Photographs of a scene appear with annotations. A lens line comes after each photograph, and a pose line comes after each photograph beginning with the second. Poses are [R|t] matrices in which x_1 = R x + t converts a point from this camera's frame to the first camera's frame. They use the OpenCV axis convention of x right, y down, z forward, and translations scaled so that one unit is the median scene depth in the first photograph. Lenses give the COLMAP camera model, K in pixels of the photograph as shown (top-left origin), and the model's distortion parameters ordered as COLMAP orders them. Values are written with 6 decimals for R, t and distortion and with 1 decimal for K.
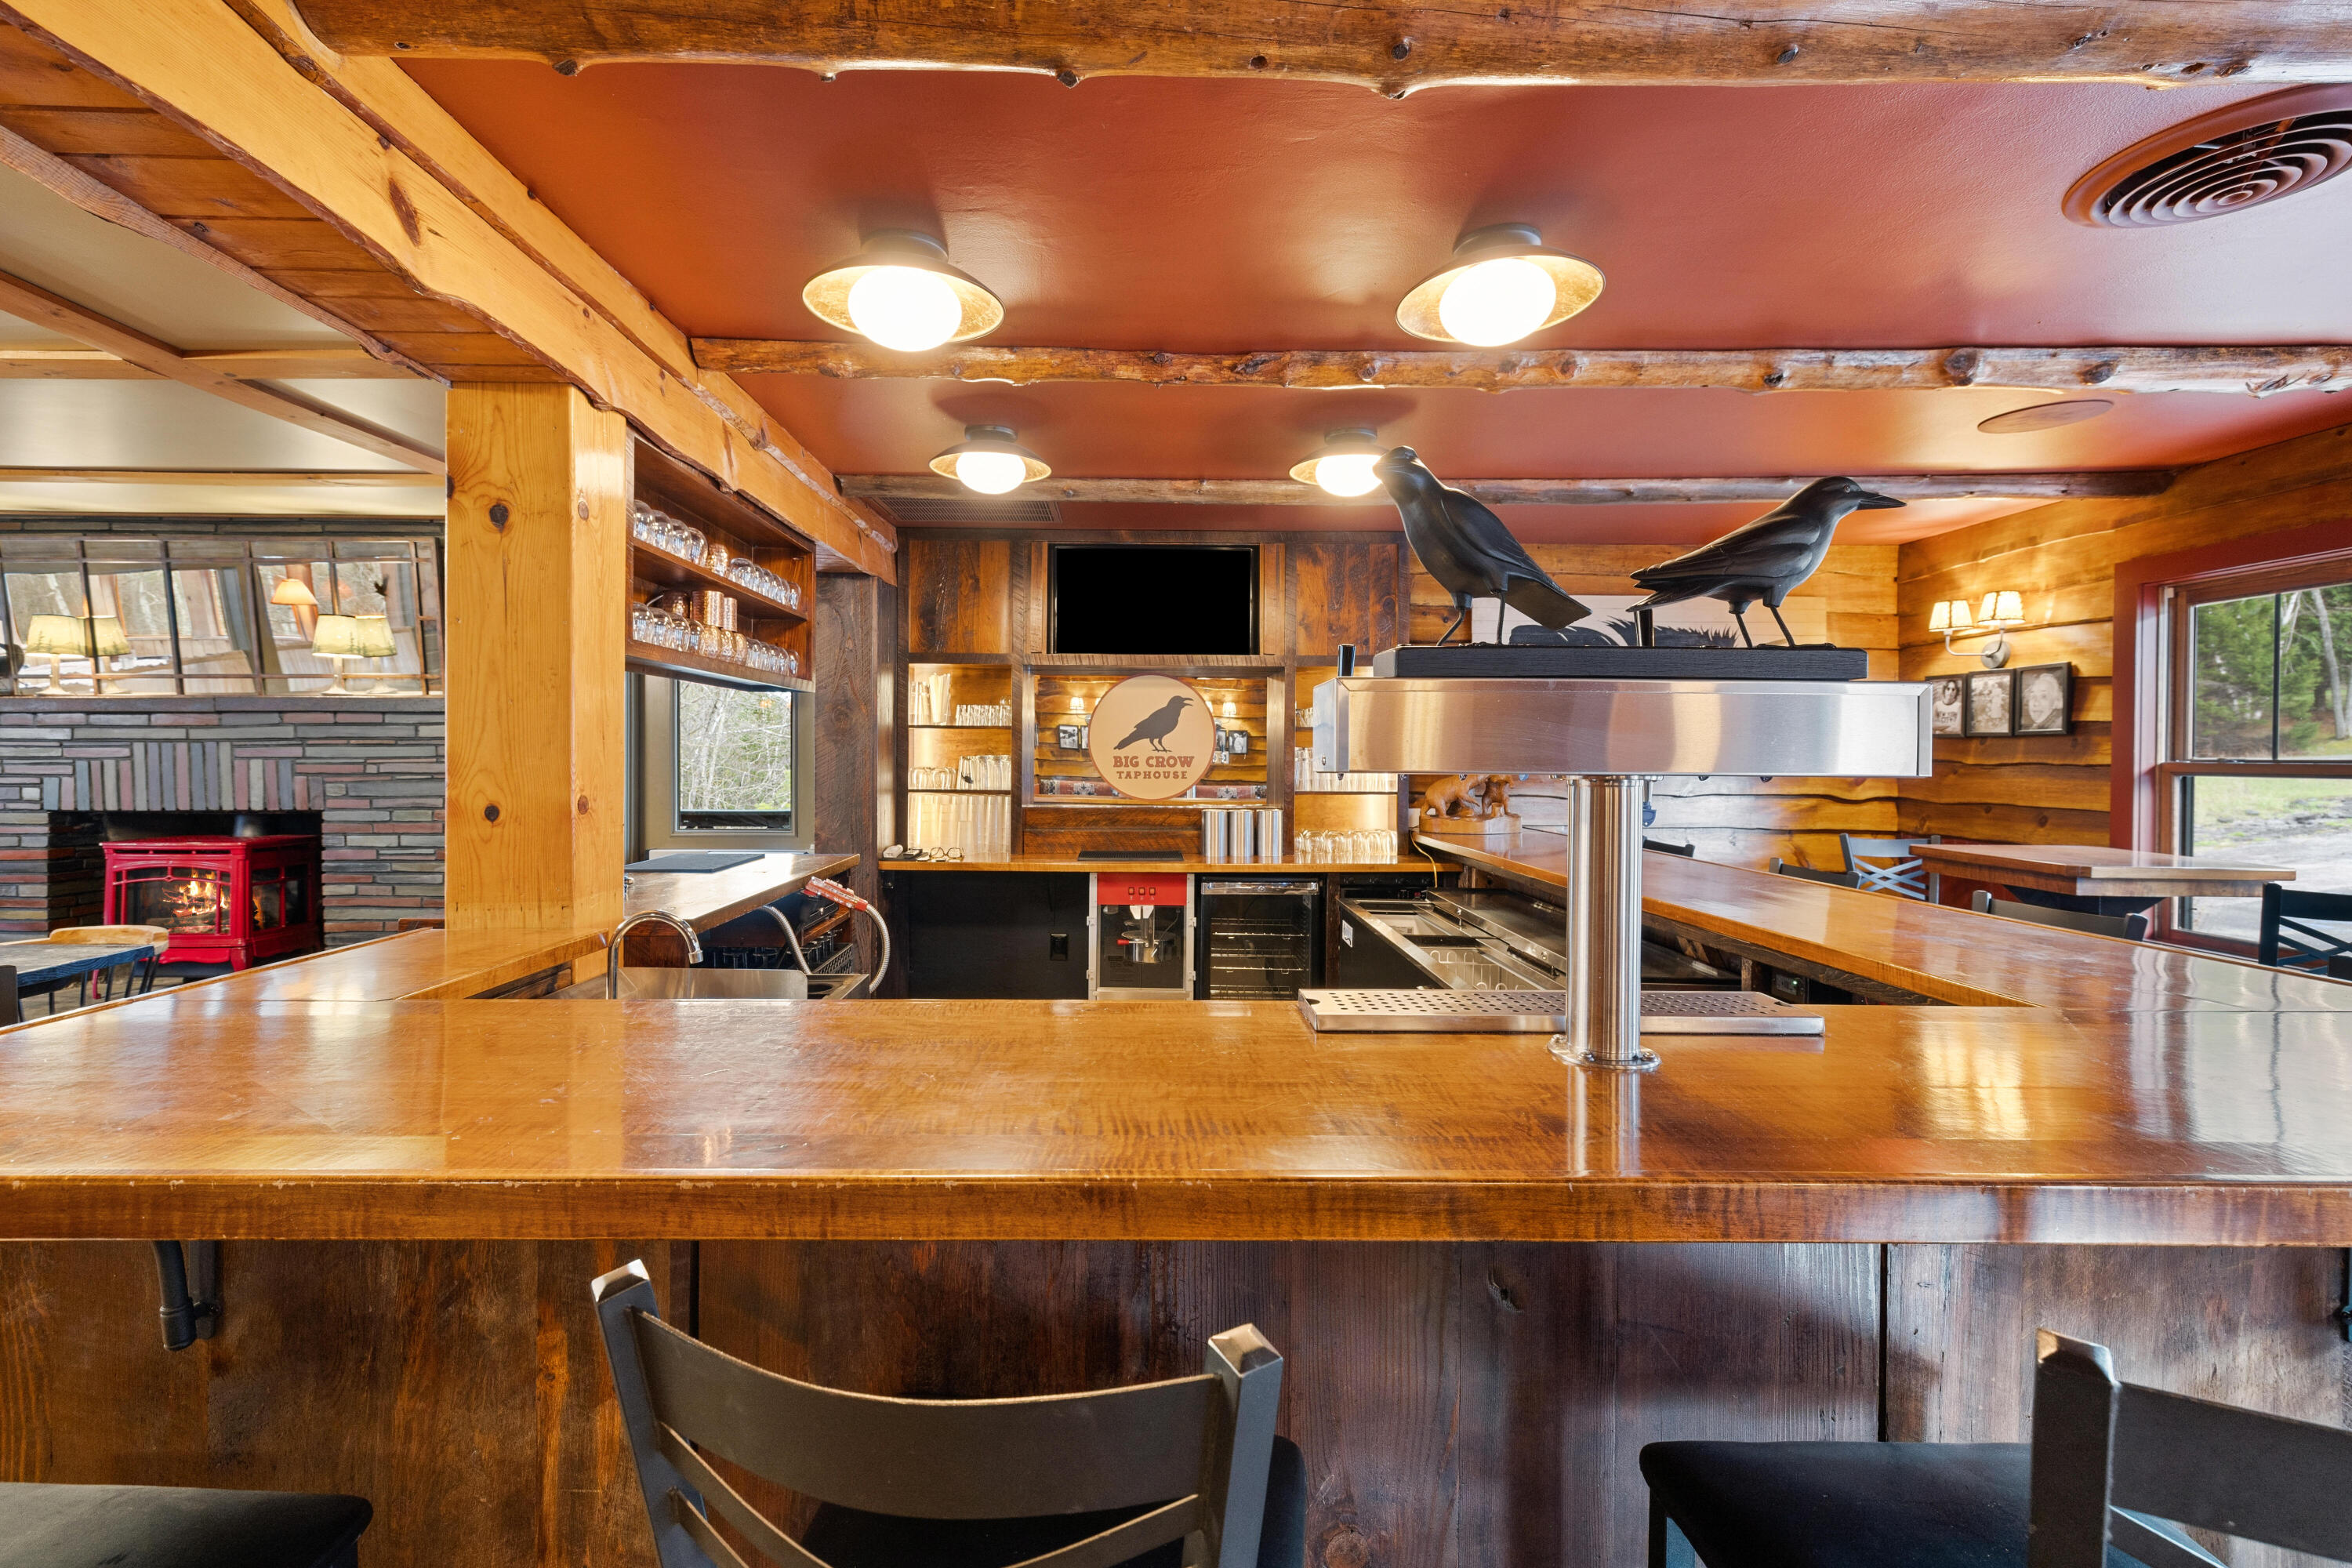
lens RADIAL K [[1023.5, 0, 1147.3], [0, 1023.5, 760.8], [0, 0, 1]] dist [0.004161, 0.000047]
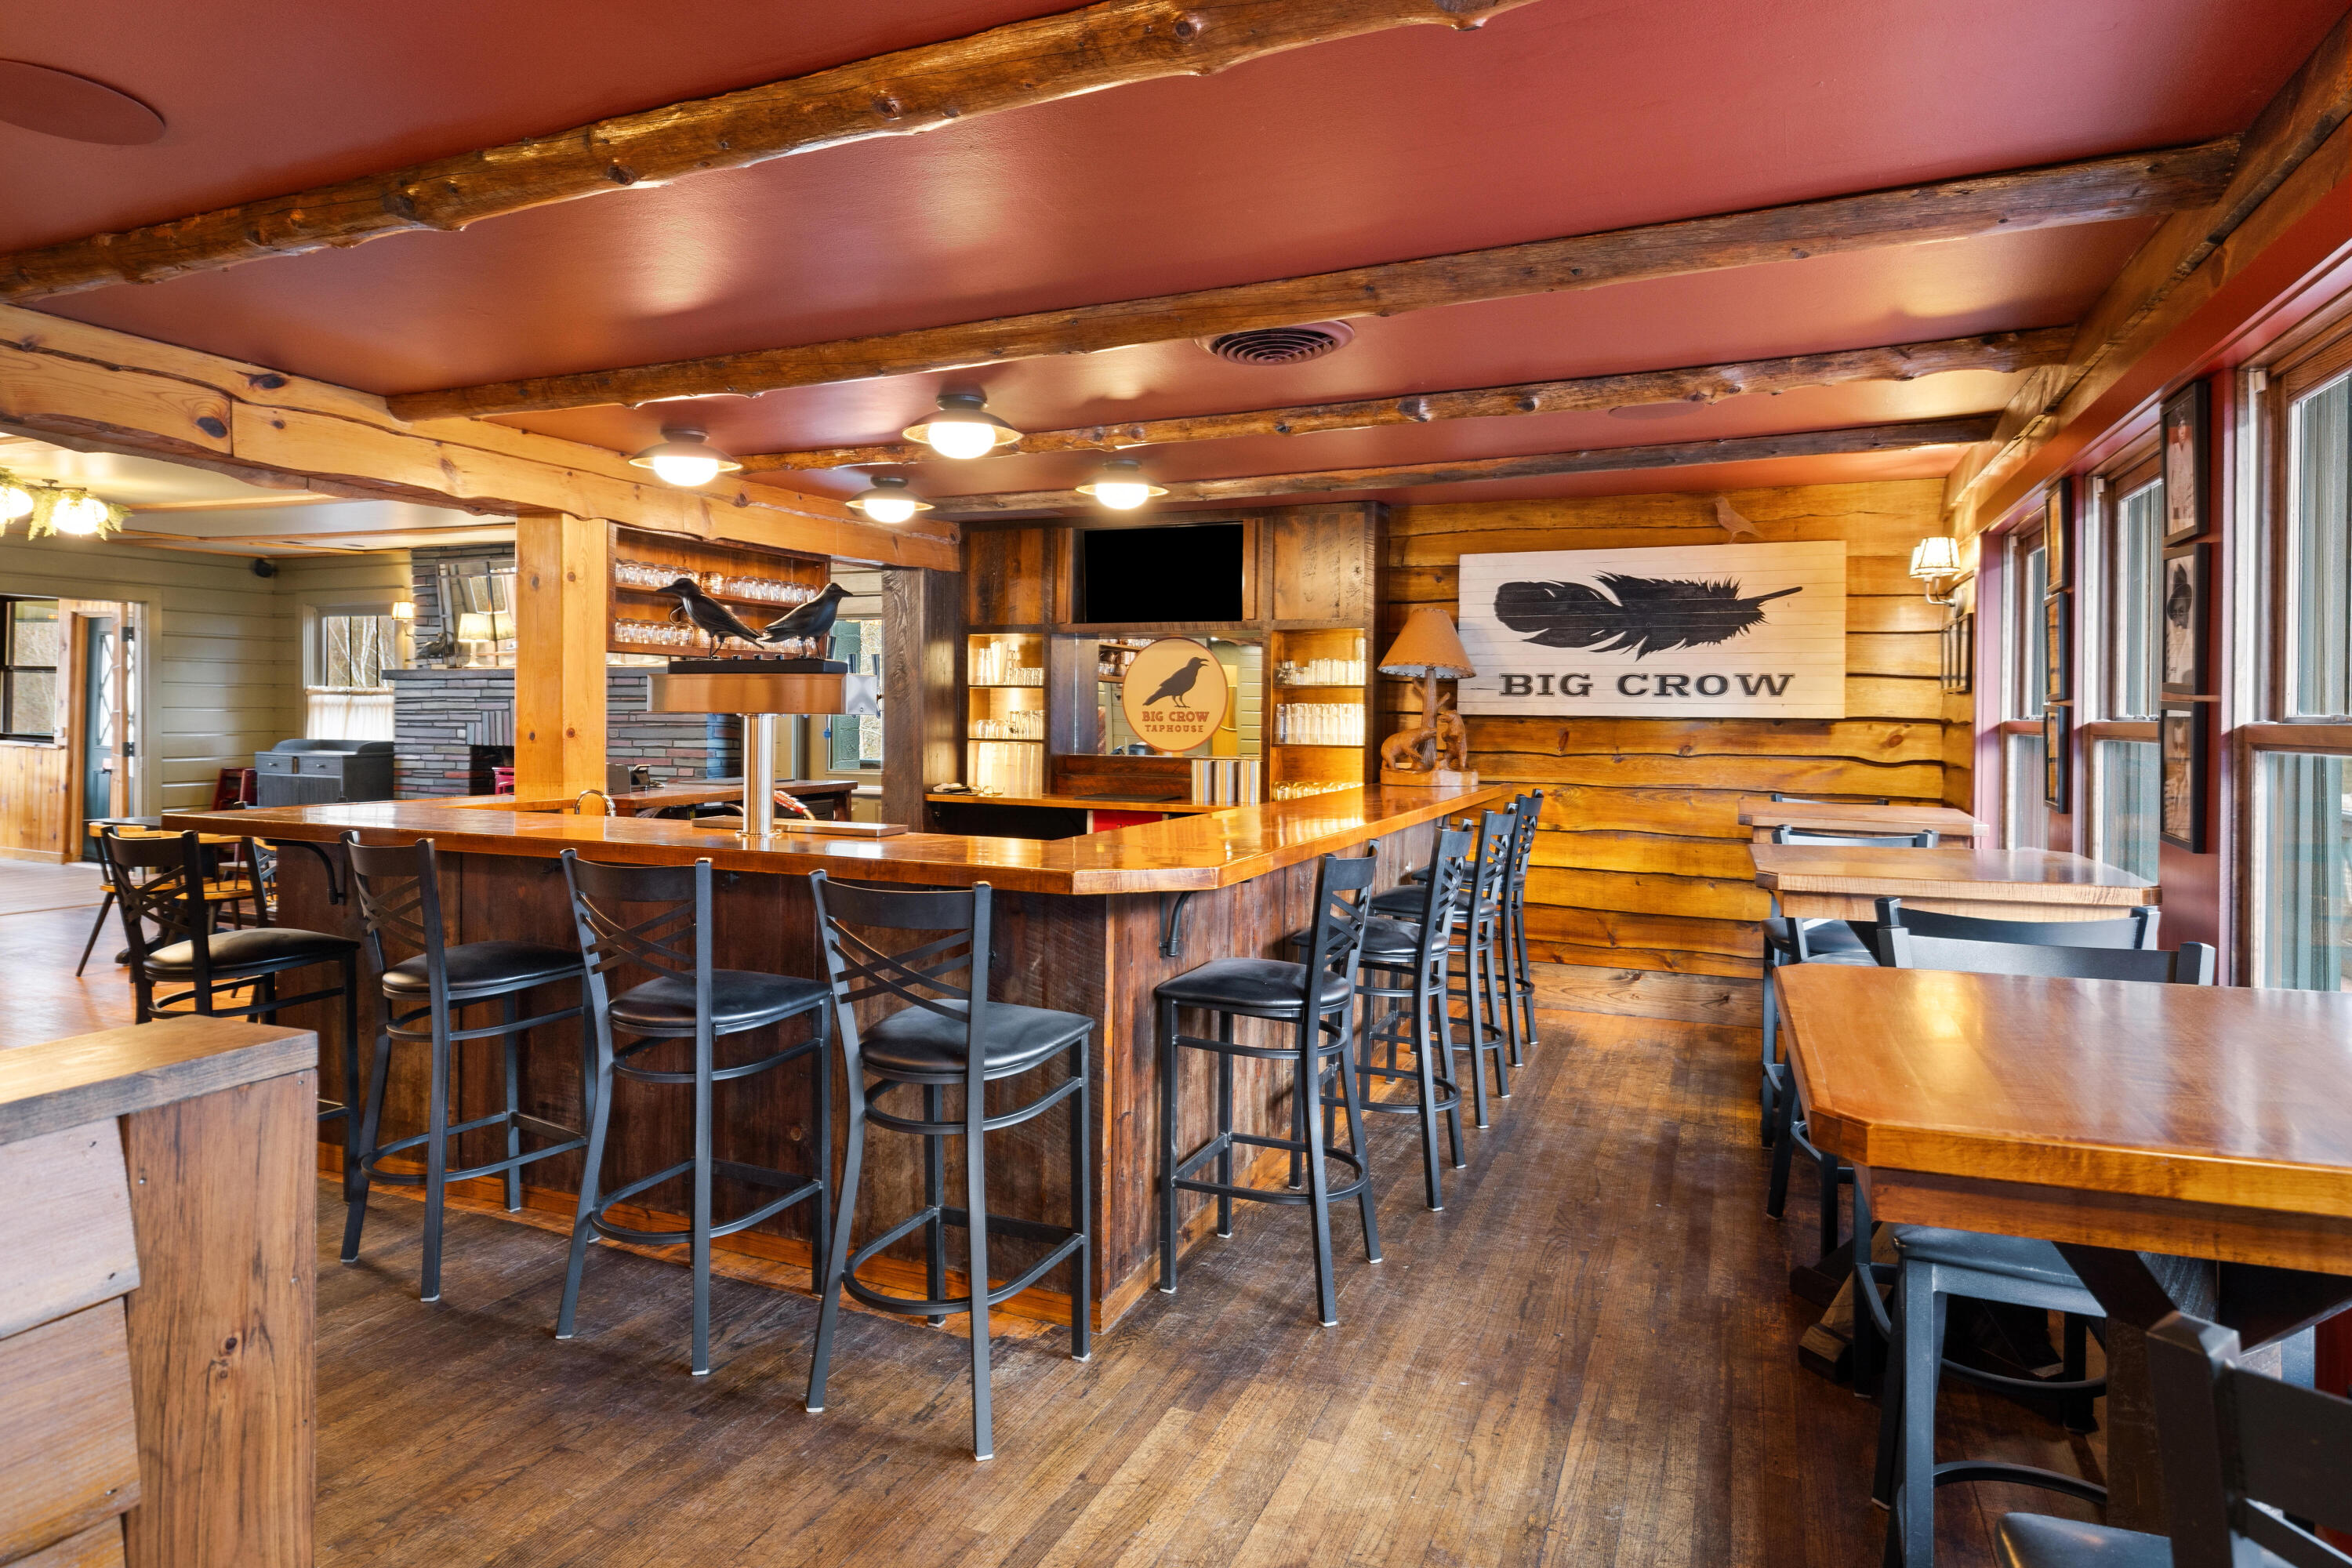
lens RADIAL K [[1318.3, 0, 1176.5], [0, 1318.3, 715.7], [0, 0, 1]] dist [0.001774, 0.000205]
pose [[0.917195, 0.004999, -0.398406, 0.624844], [-0.007097, 0.999968, -0.003790, 0.005894], [0.398374, 0.006304, 0.917201, -0.339430]]
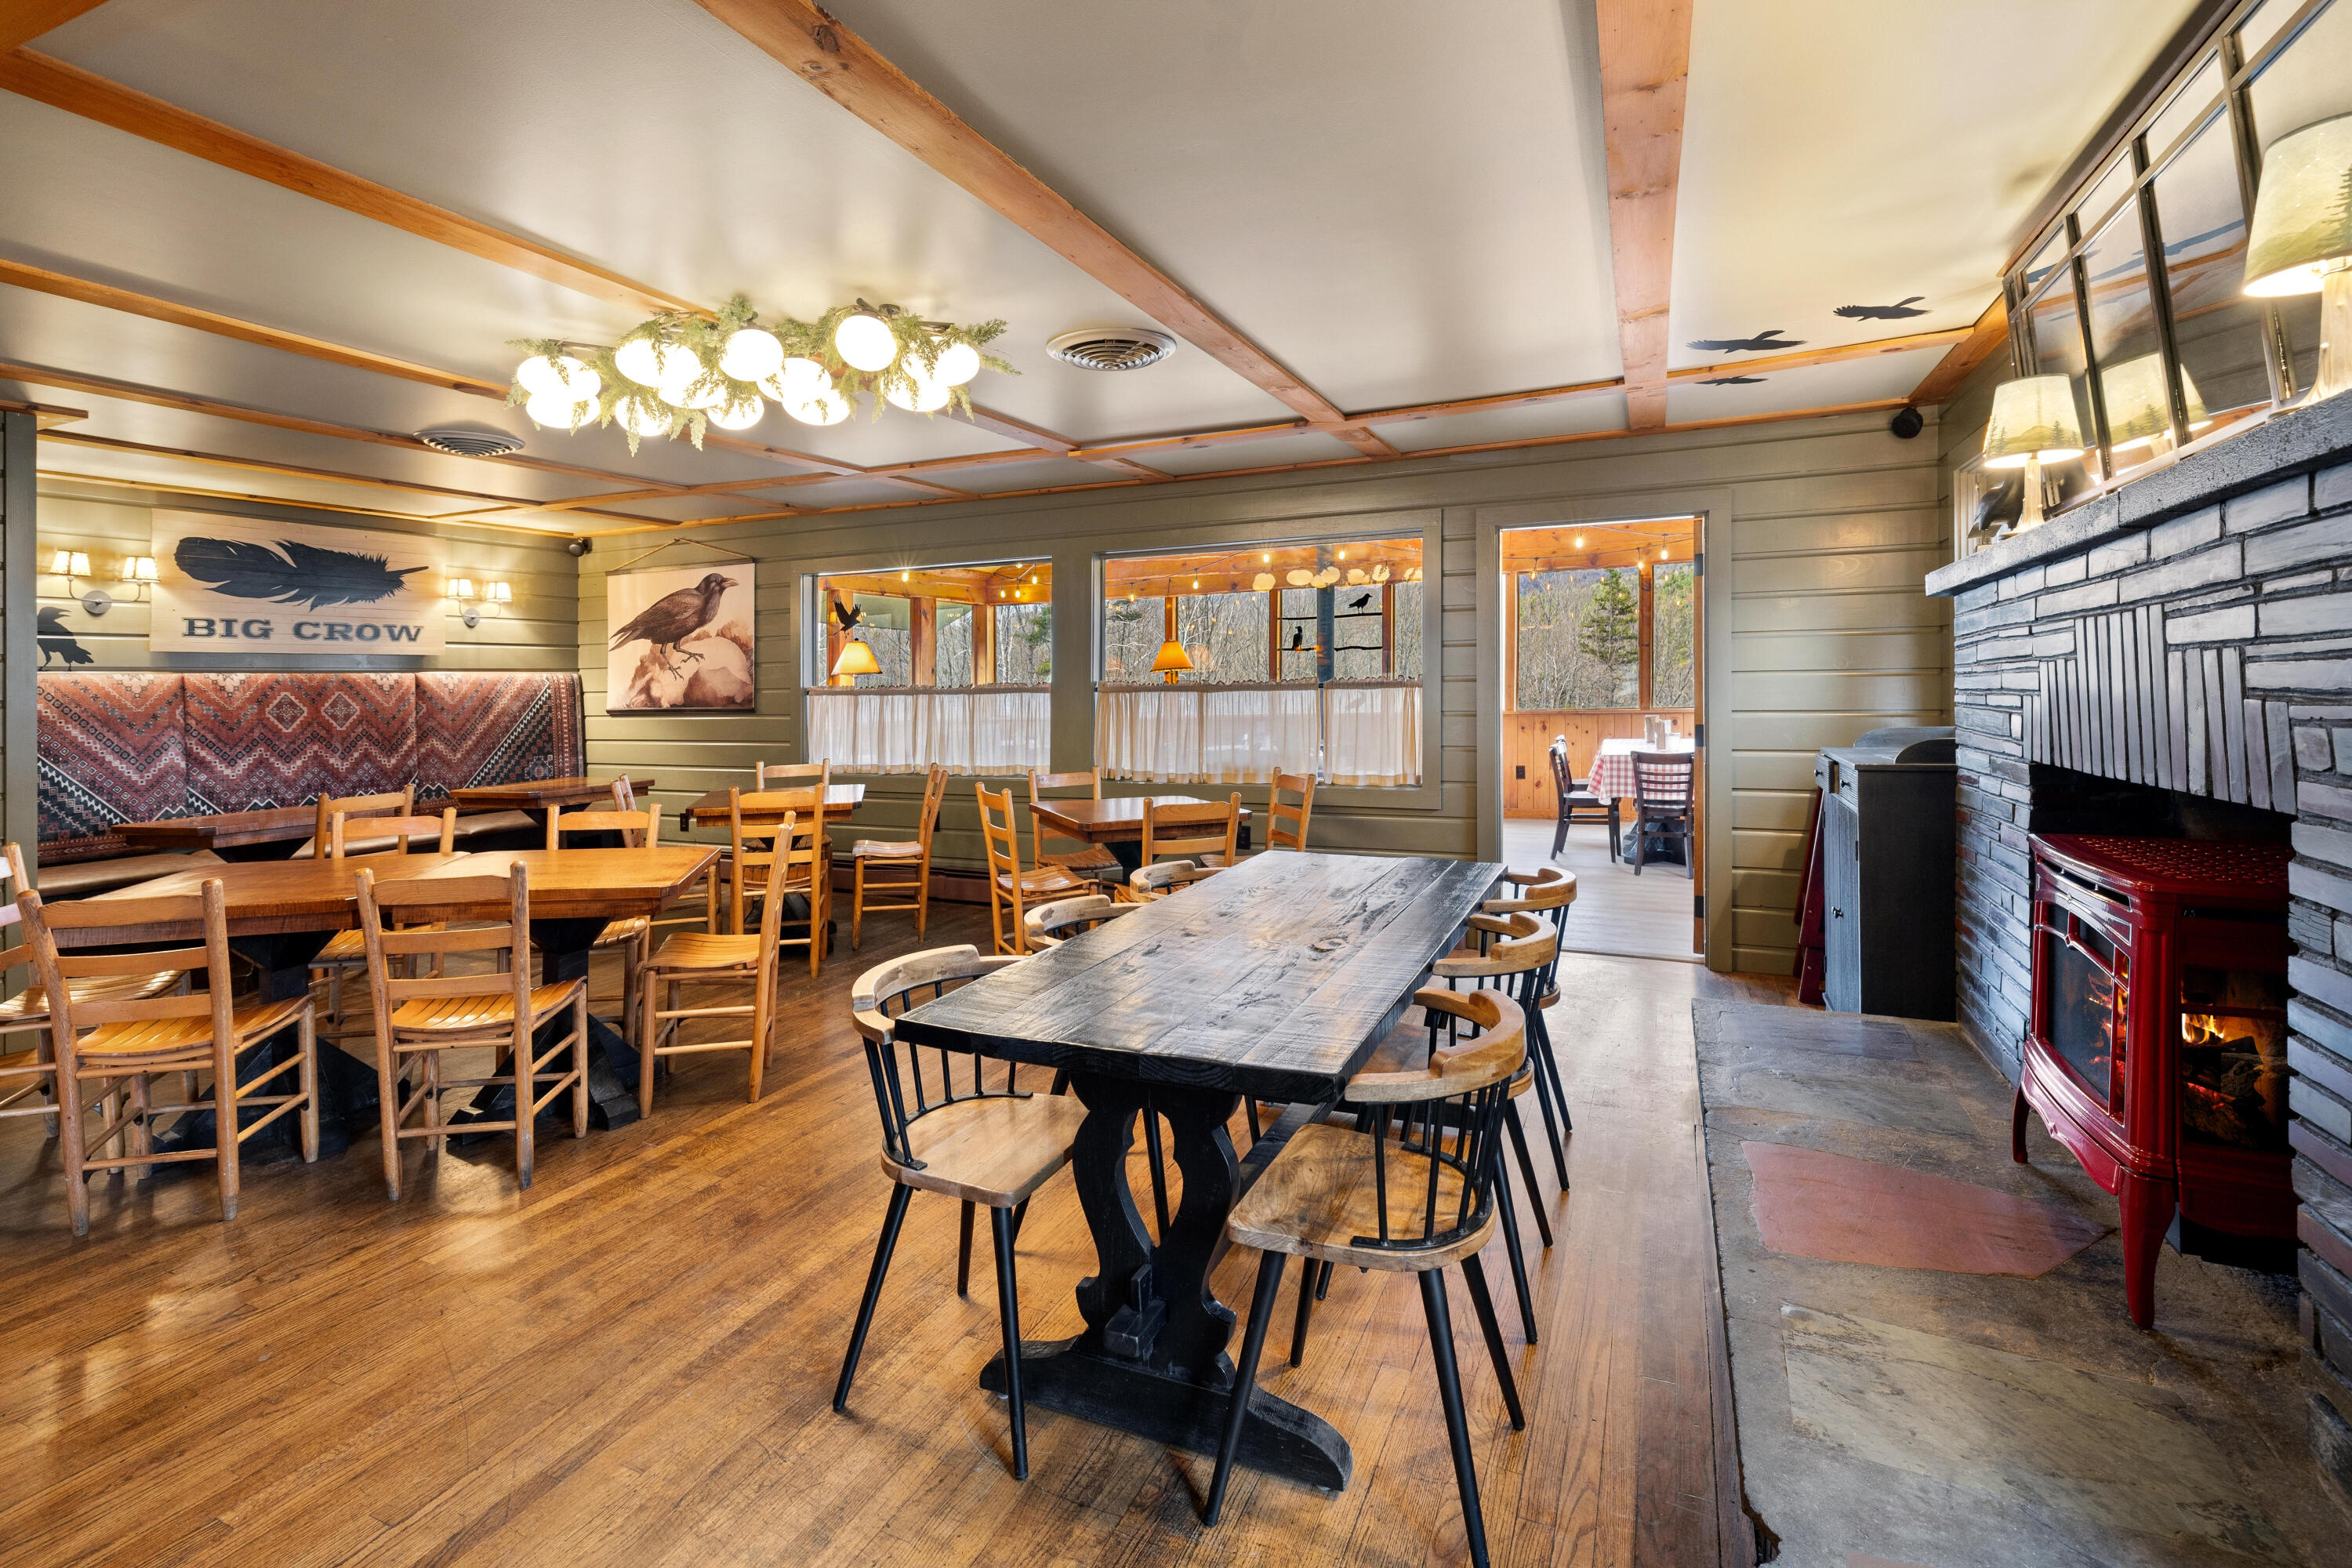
lens RADIAL K [[1105.4, 0, 1175.6], [0, 1105.4, 681.5], [0, 0, 1]] dist [0.025431, -0.000086]
pose [[-0.410777, -0.002991, -0.911731, -0.375616], [0.006017, 0.999964, -0.005991, 0.009757], [0.911716, -0.007947, -0.410745, 0.840754]]
